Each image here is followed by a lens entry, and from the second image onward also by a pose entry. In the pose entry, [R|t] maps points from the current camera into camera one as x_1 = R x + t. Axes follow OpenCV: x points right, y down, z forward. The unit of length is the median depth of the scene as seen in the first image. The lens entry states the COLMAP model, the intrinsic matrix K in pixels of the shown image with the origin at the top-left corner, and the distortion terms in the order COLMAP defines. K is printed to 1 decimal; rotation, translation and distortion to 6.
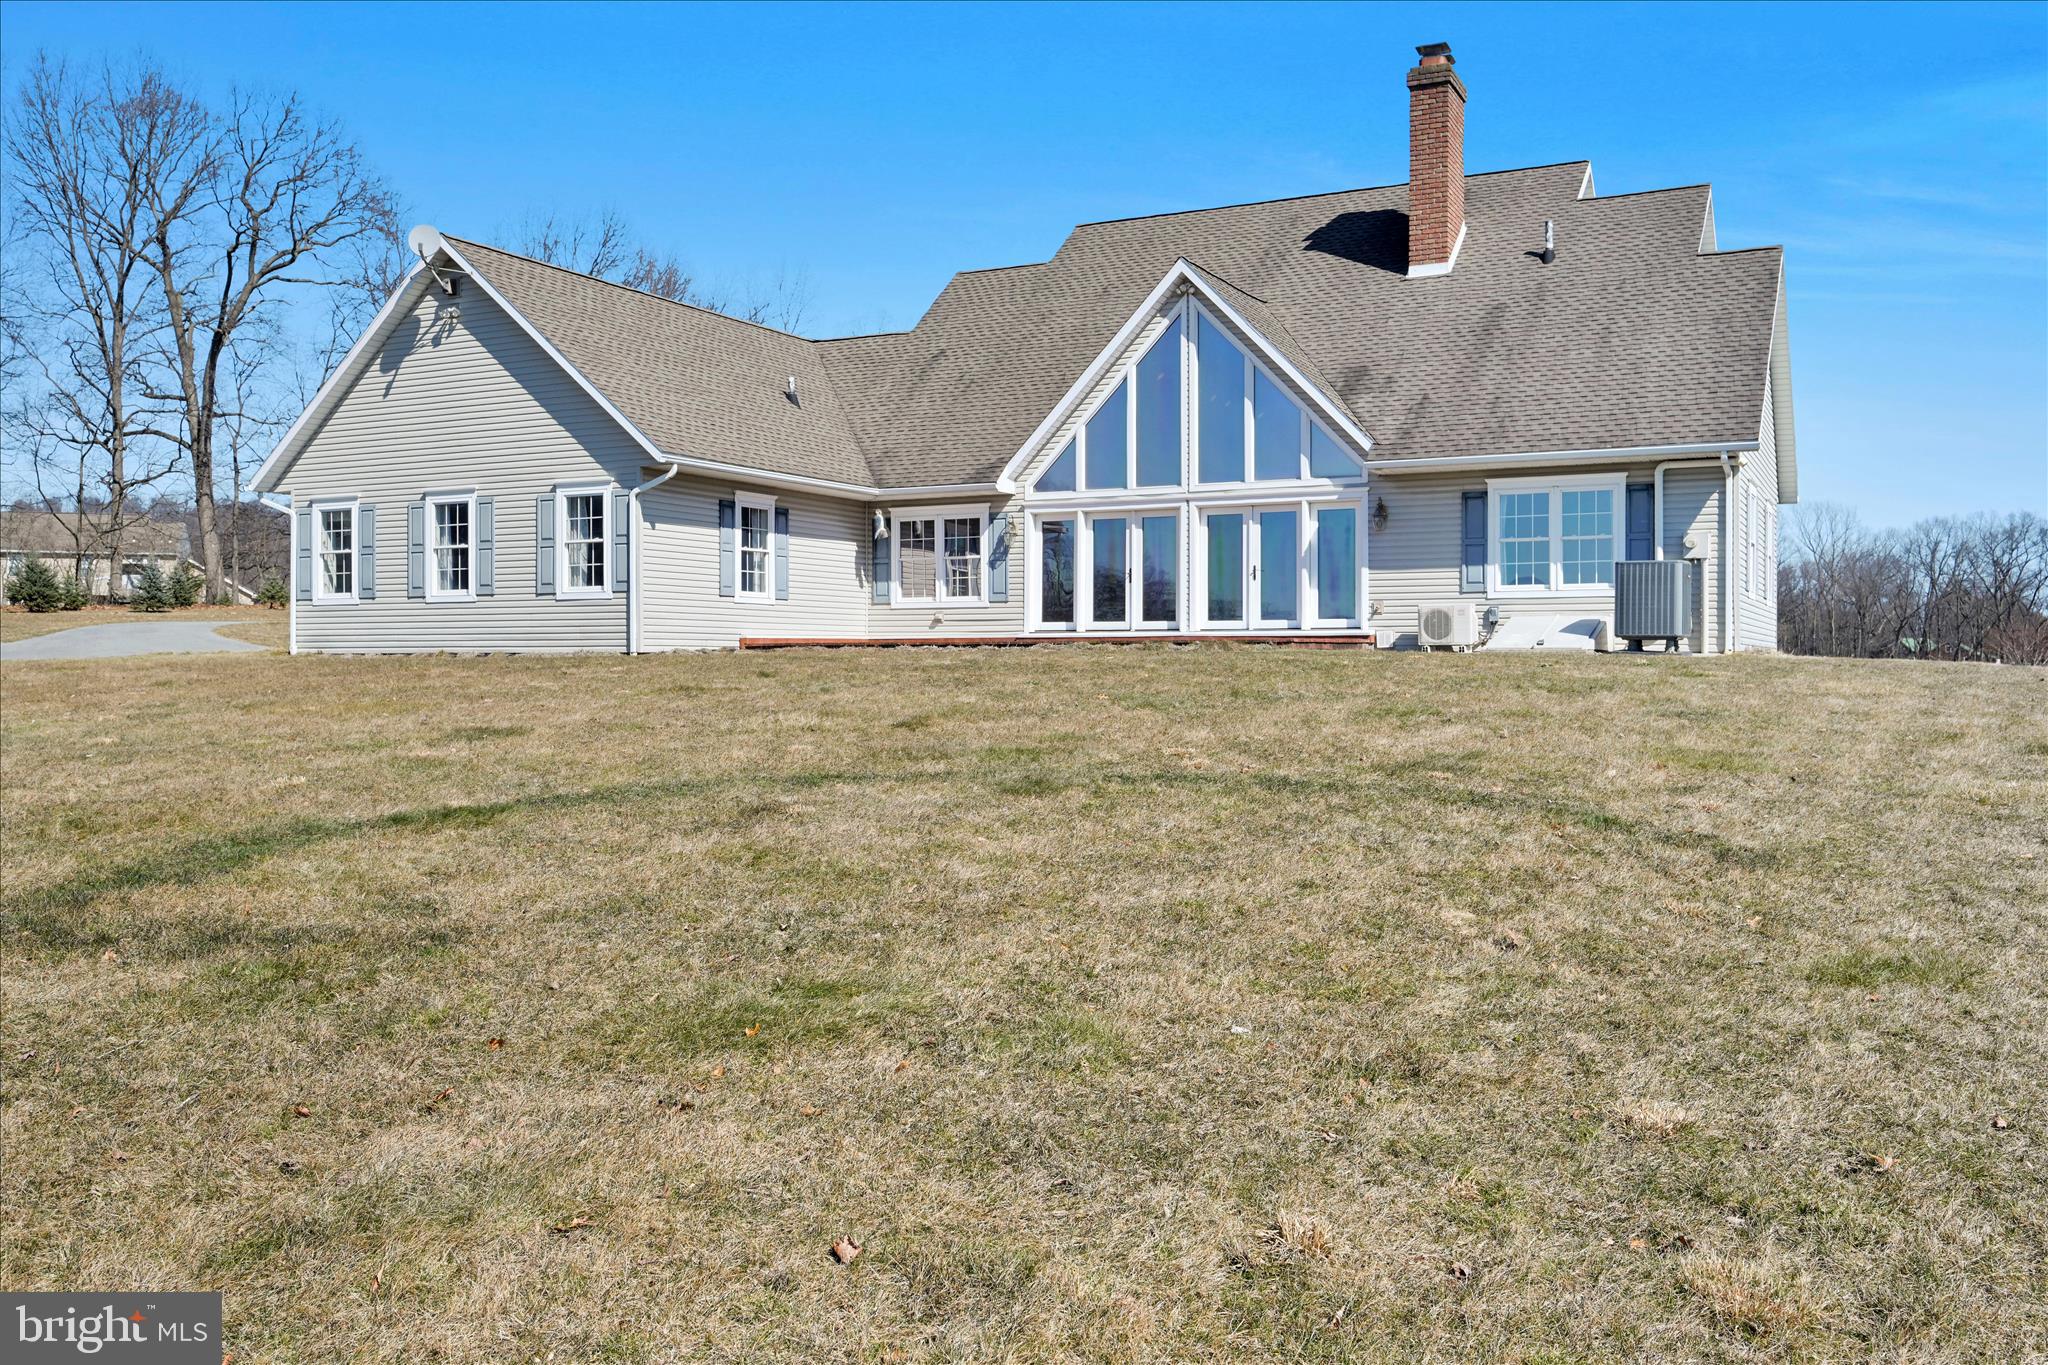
lens RADIAL K [[1870.5, 0, 1024.0], [0, 1870.5, 682.5], [0, 0, 1]] dist [0.011274, -0.004323]
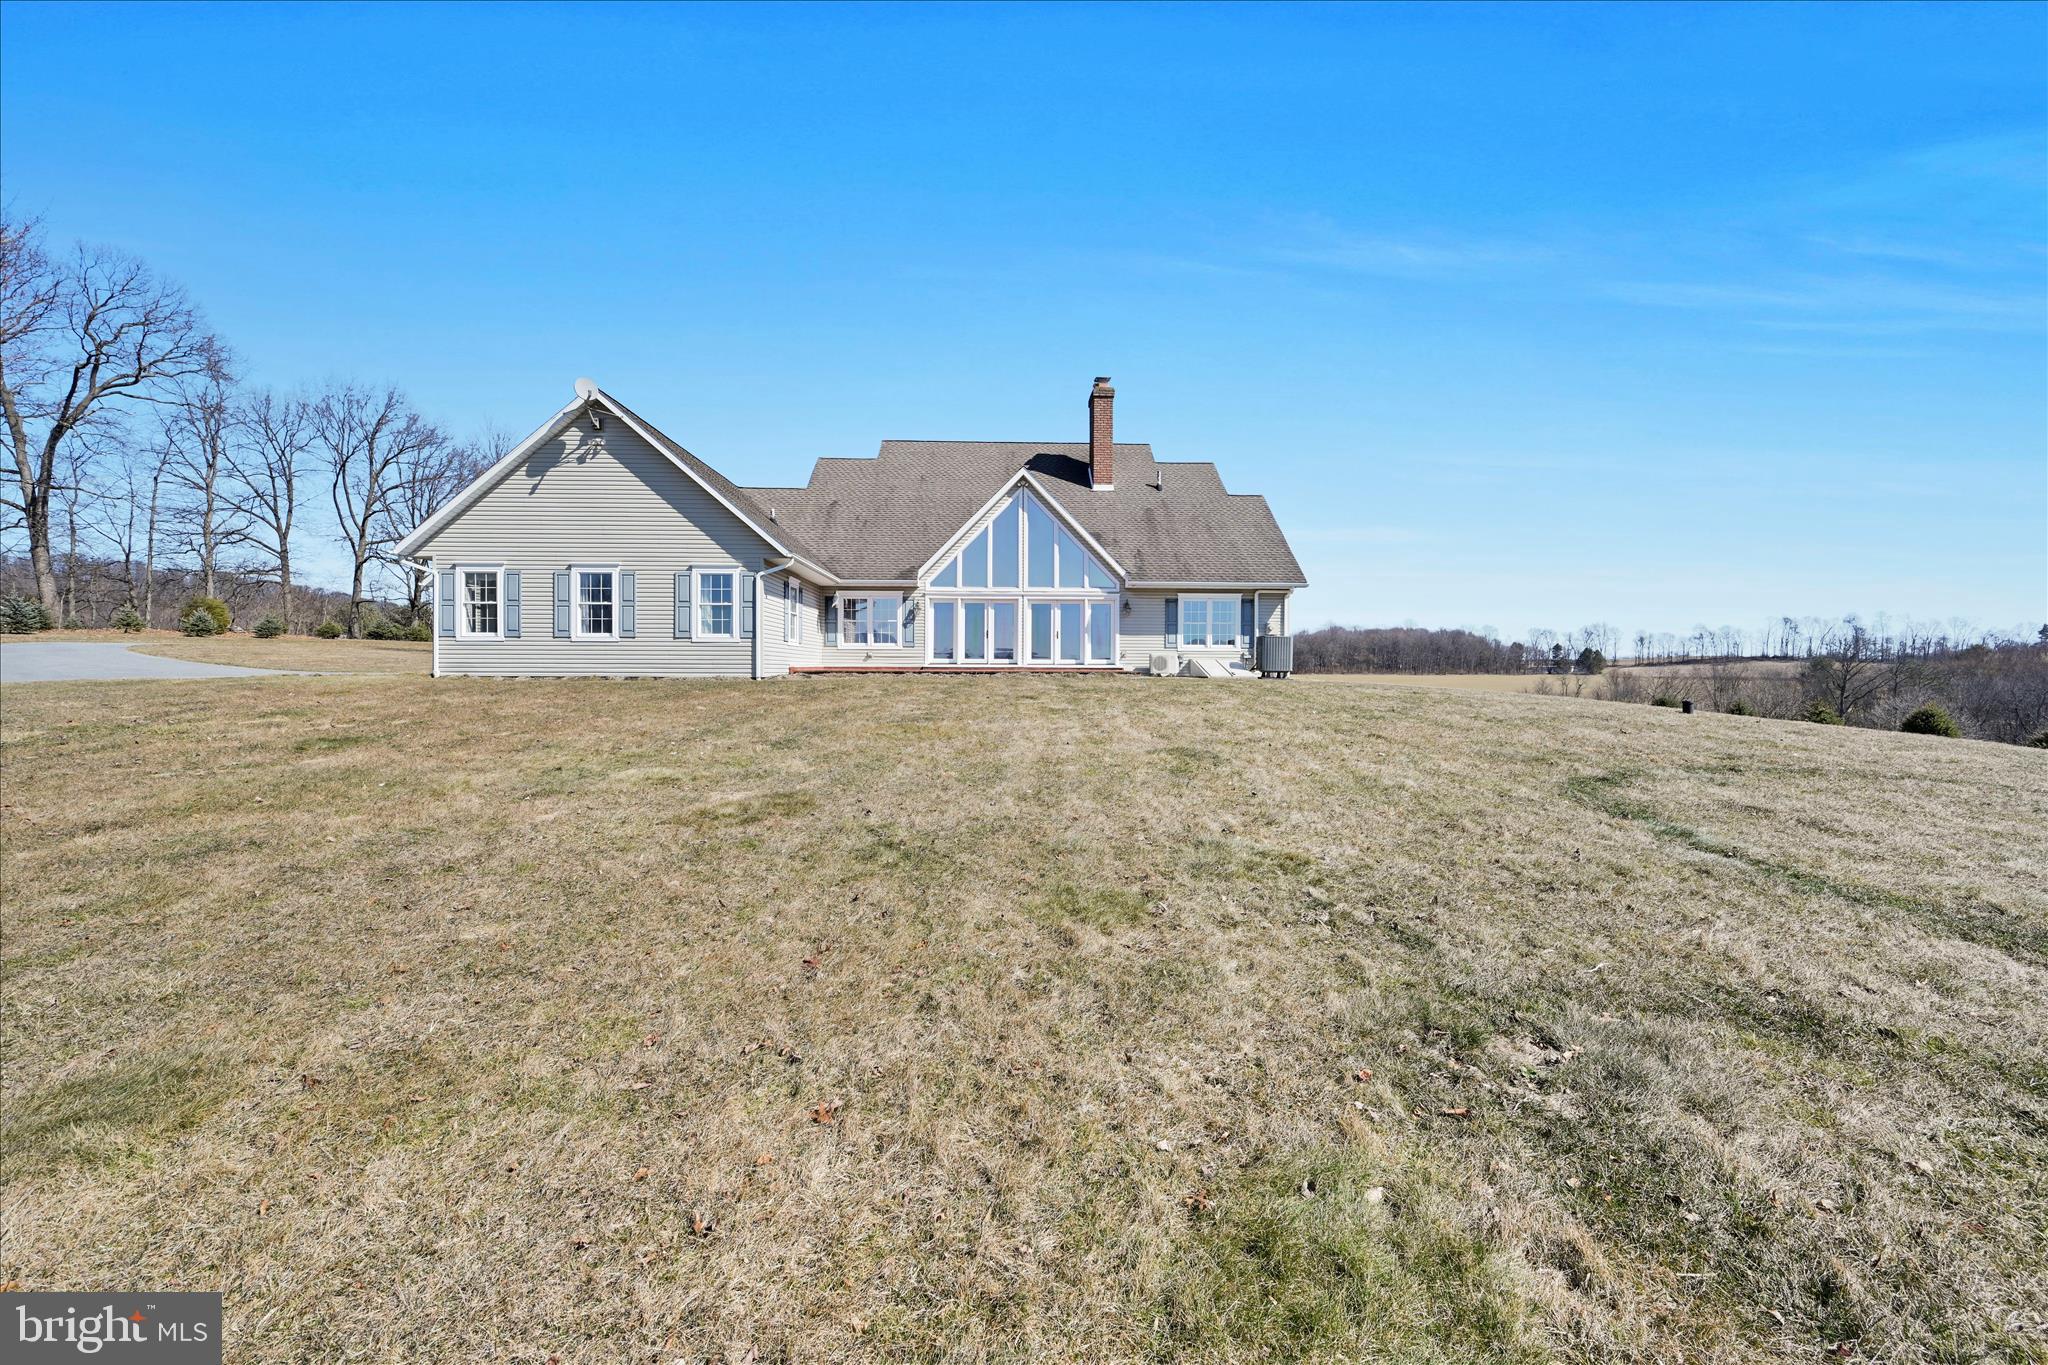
lens RADIAL K [[865.6, 0, 1024.0], [0, 865.6, 682.5], [0, 0, 1]] dist [-0.001272, -0.000087]
pose [[0.853584, -0.004028, 0.520940, -0.367447], [0.001092, 0.999982, 0.005943, -0.014494], [-0.520954, -0.004504, 0.853573, 0.251766]]
